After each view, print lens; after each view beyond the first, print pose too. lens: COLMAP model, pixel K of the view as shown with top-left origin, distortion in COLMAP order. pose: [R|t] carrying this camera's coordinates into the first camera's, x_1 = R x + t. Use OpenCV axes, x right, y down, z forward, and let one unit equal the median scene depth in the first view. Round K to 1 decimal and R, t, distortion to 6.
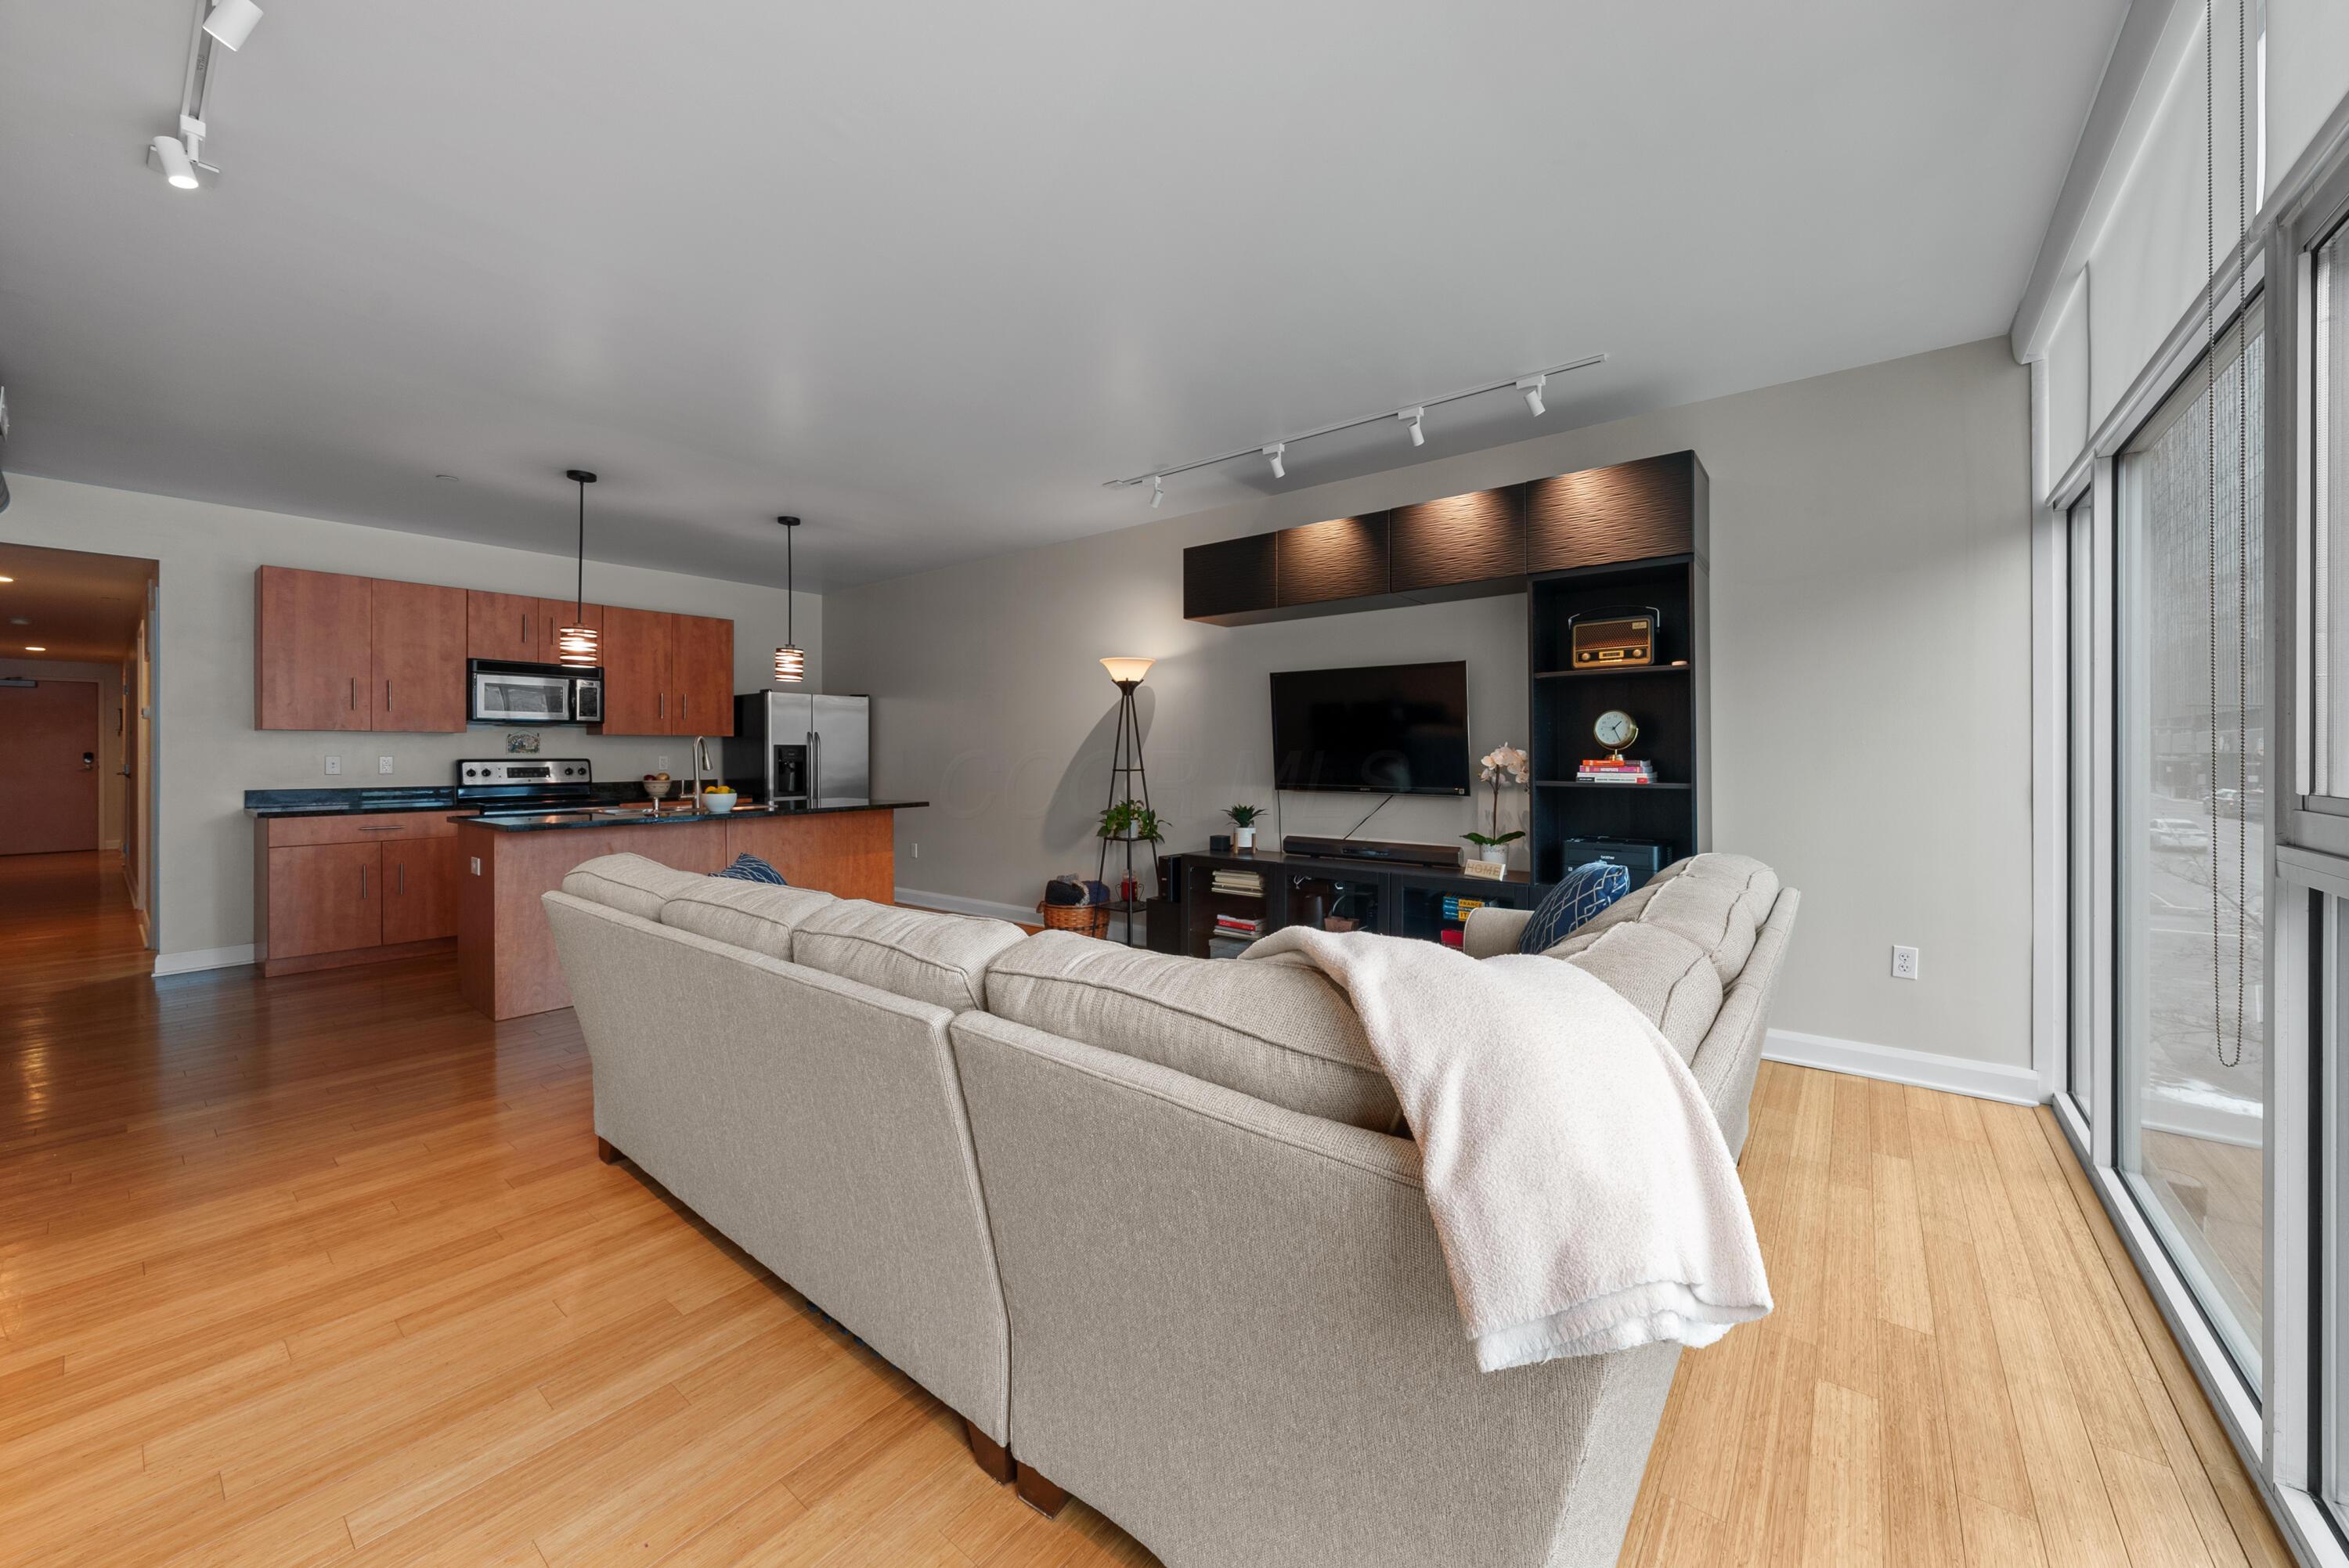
lens RADIAL K [[861.6, 0, 1173.6], [0, 861.6, 757.7], [0, 0, 1]] dist [-0.000628, 0.000005]
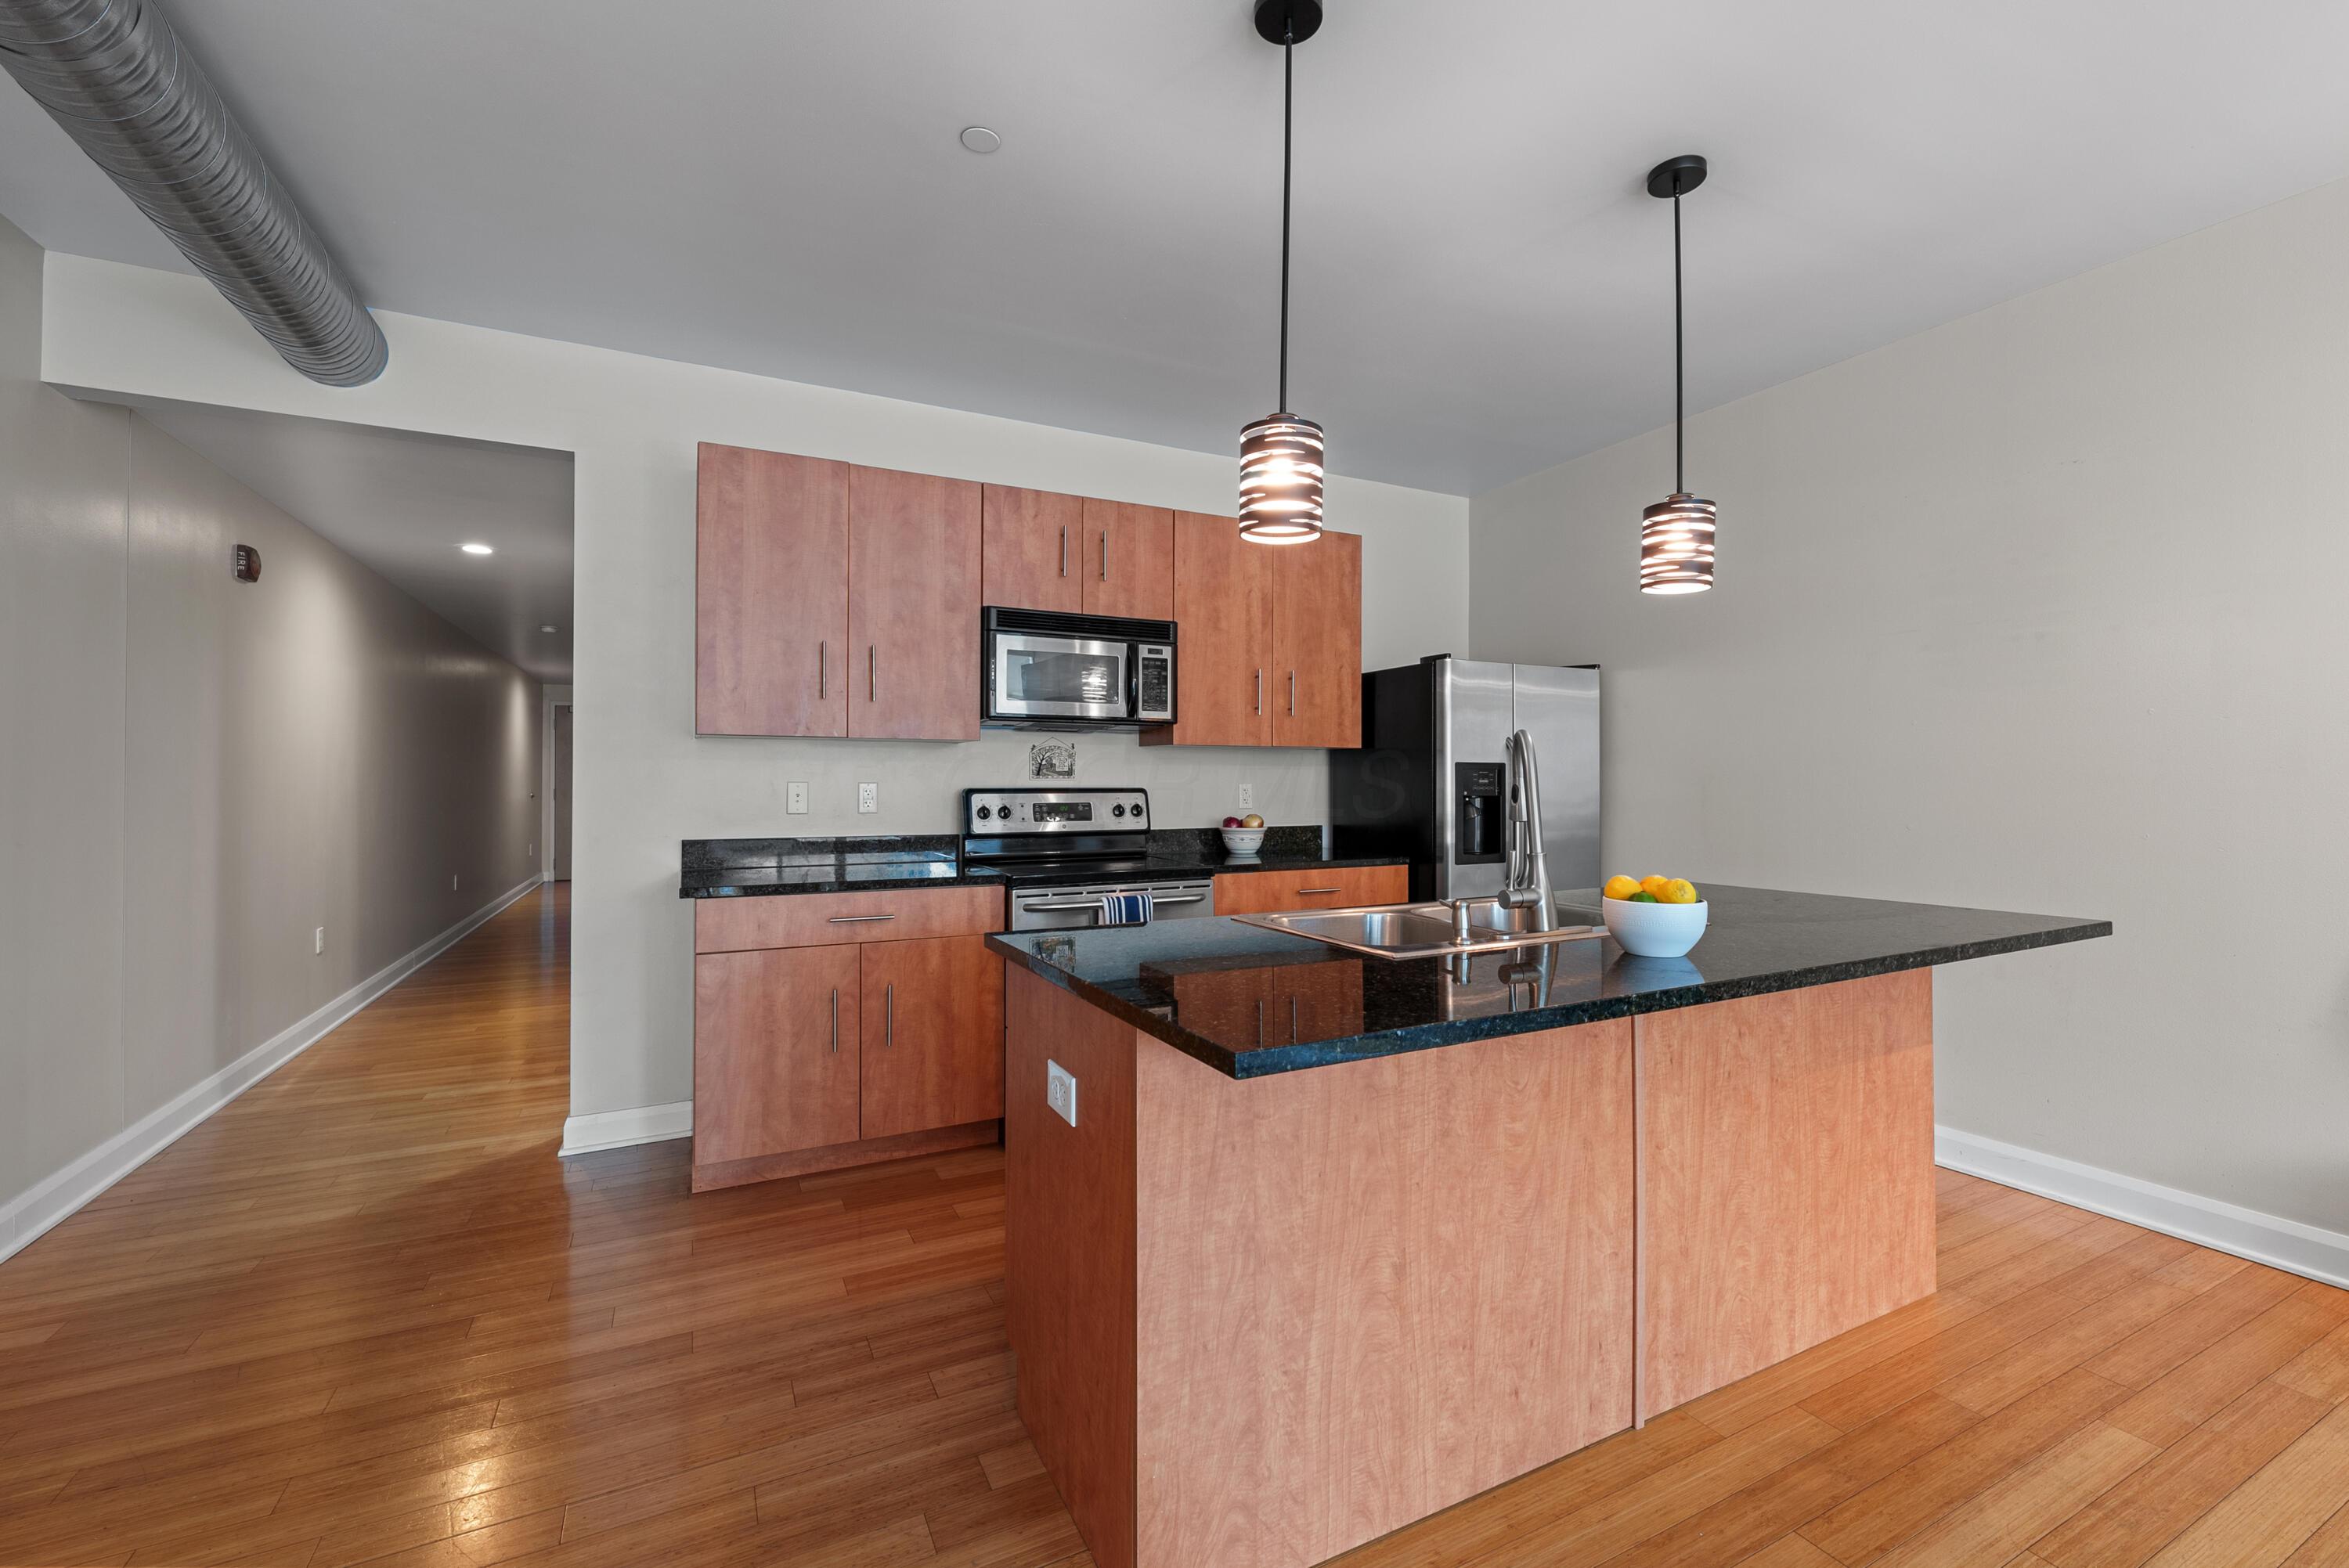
lens RADIAL K [[977.4, 0, 1174.5], [0, 977.4, 784.0], [0, 0, 1]] dist [0.002101, 0.000126]
pose [[0.906255, 0.003287, -0.422718, -0.461546], [-0.004192, 0.999990, -0.001212, -0.000960], [0.422710, 0.002871, 0.906261, 0.504380]]
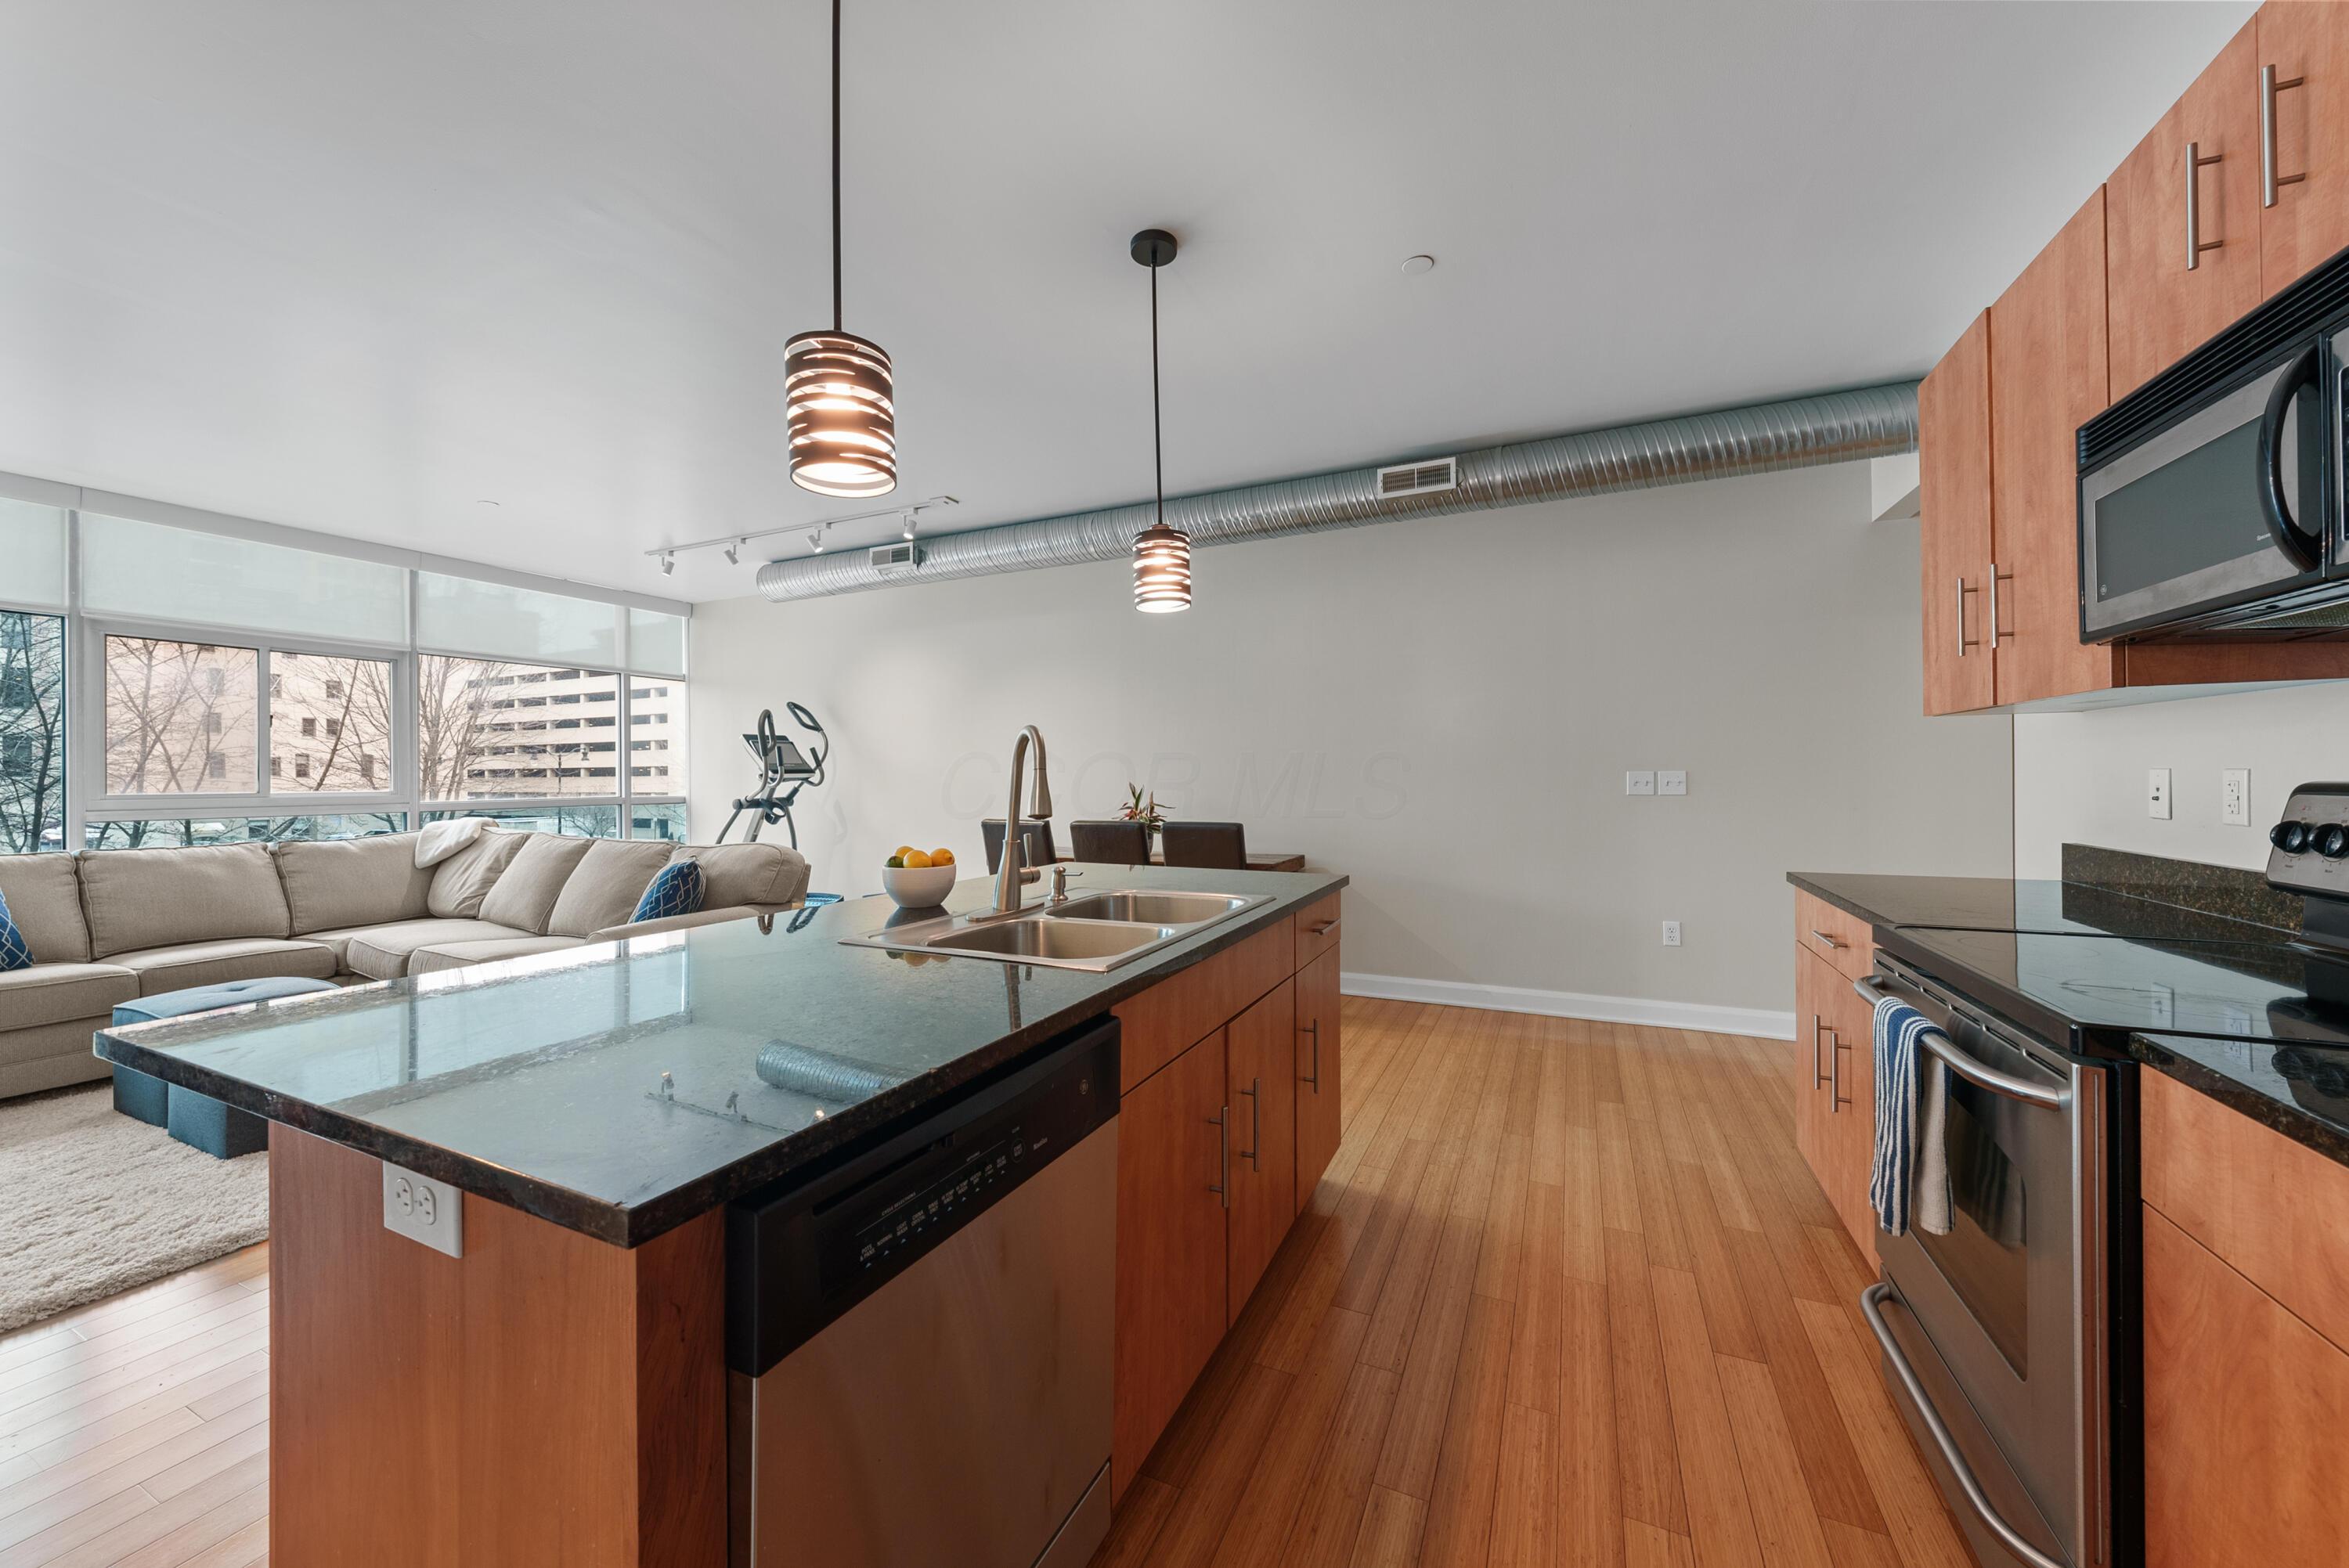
lens RADIAL K [[842.2, 0, 1176.6], [0, 842.2, 777.7], [0, 0, 1]] dist [-0.001163, 0.000138]
pose [[-0.973004, 0.008092, -0.230647, -0.474689], [0.006536, 0.999950, 0.007508, -0.005428], [0.230696, 0.005798, -0.973008, 1.231747]]
